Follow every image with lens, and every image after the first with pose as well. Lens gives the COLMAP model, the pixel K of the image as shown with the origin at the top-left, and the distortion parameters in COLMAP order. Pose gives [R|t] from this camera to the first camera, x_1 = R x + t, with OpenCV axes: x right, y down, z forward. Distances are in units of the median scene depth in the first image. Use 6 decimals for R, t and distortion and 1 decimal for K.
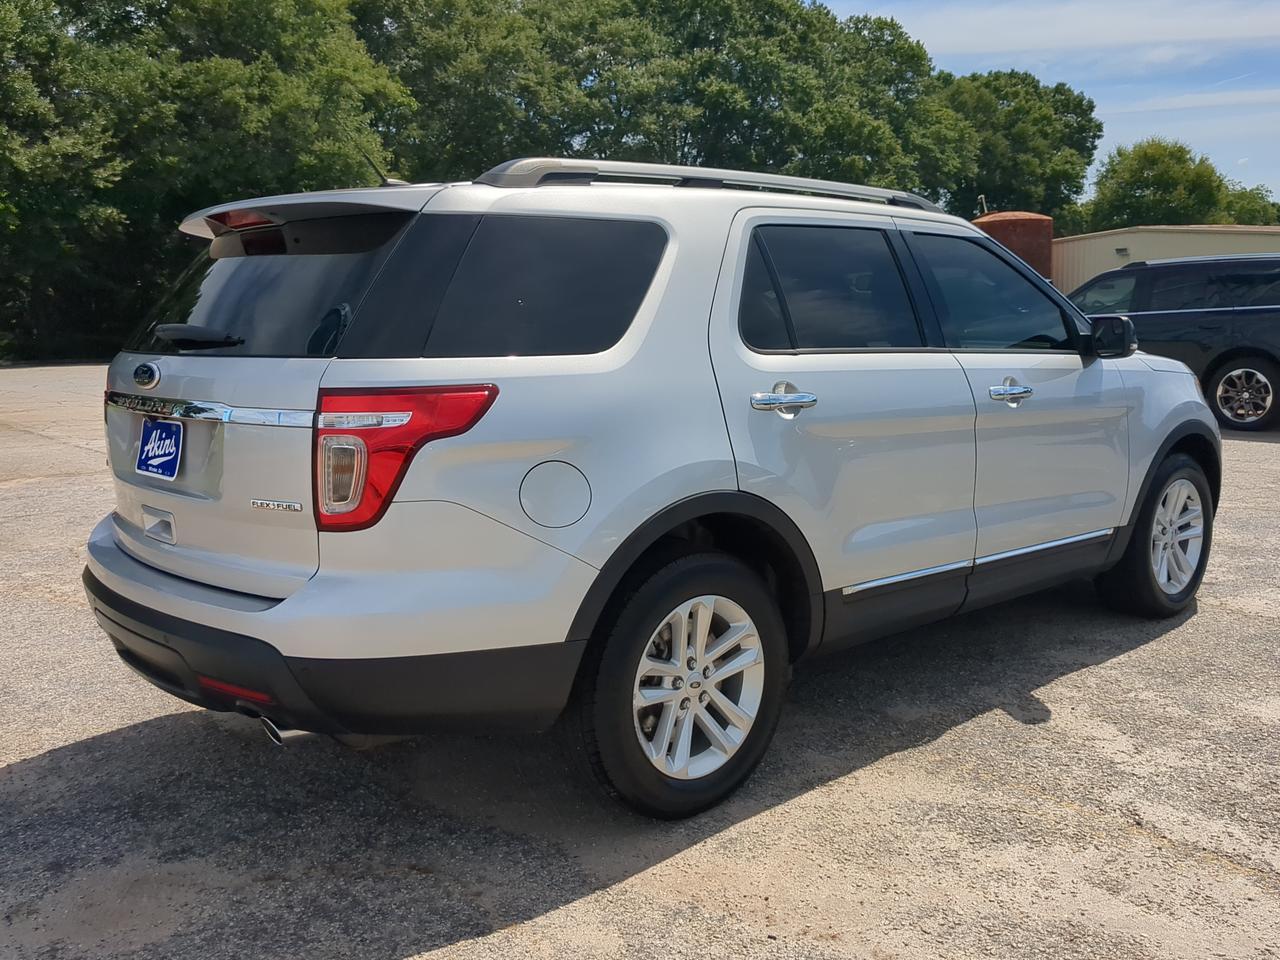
lens RADIAL K [[1218.0, 0, 640.0], [0, 1218.0, 480.0], [0, 0, 1]] dist [0.007826, -0.012628]
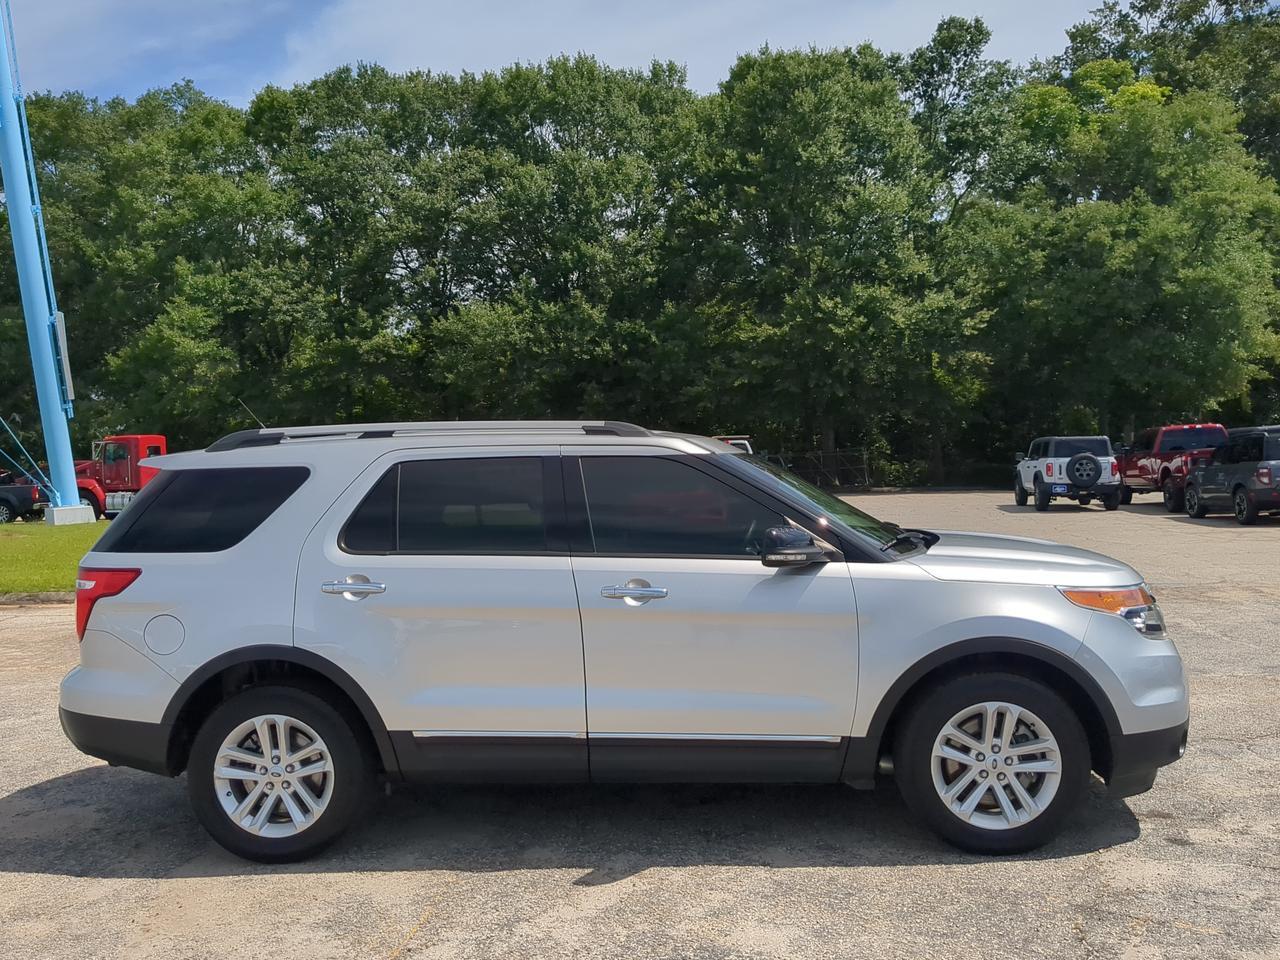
lens RADIAL K [[1218.0, 0, 640.0], [0, 1218.0, 480.0], [0, 0, 1]] dist [0.007826, -0.012628]
pose [[0.686205, 0.012049, -0.727308, 0.140125], [-0.080537, 0.994974, -0.059502, -0.013492], [0.722936, 0.099405, 0.683727, 0.025991]]
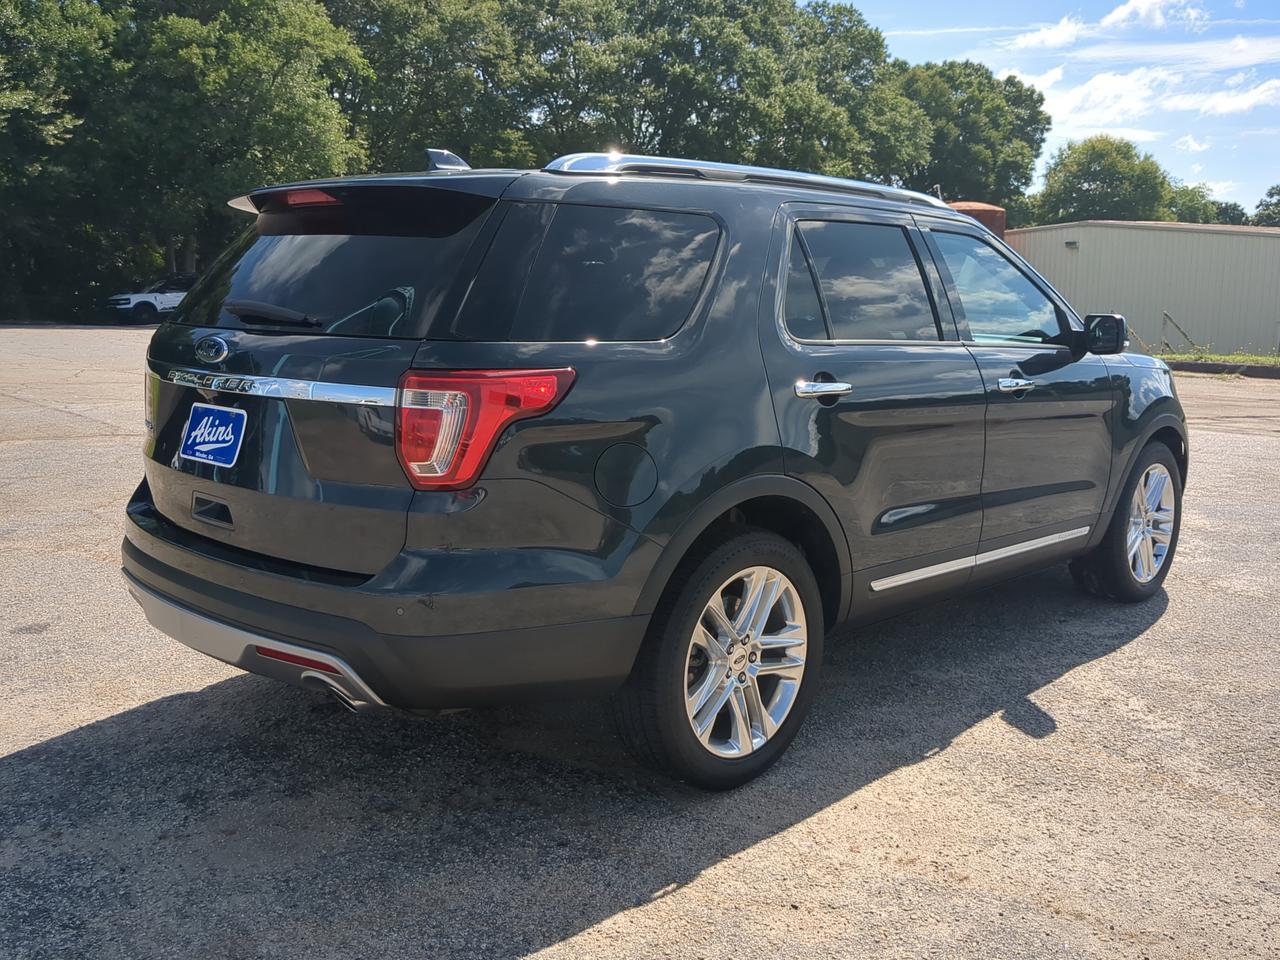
lens RADIAL K [[1218.0, 0, 640.0], [0, 1218.0, 480.0], [0, 0, 1]] dist [0.007826, -0.012628]
pose [[0.998512, 0.022980, 0.049444, -0.010109], [-0.023922, 0.999542, 0.018539, 0.000132], [-0.048995, -0.019694, 0.998605, -0.007854]]
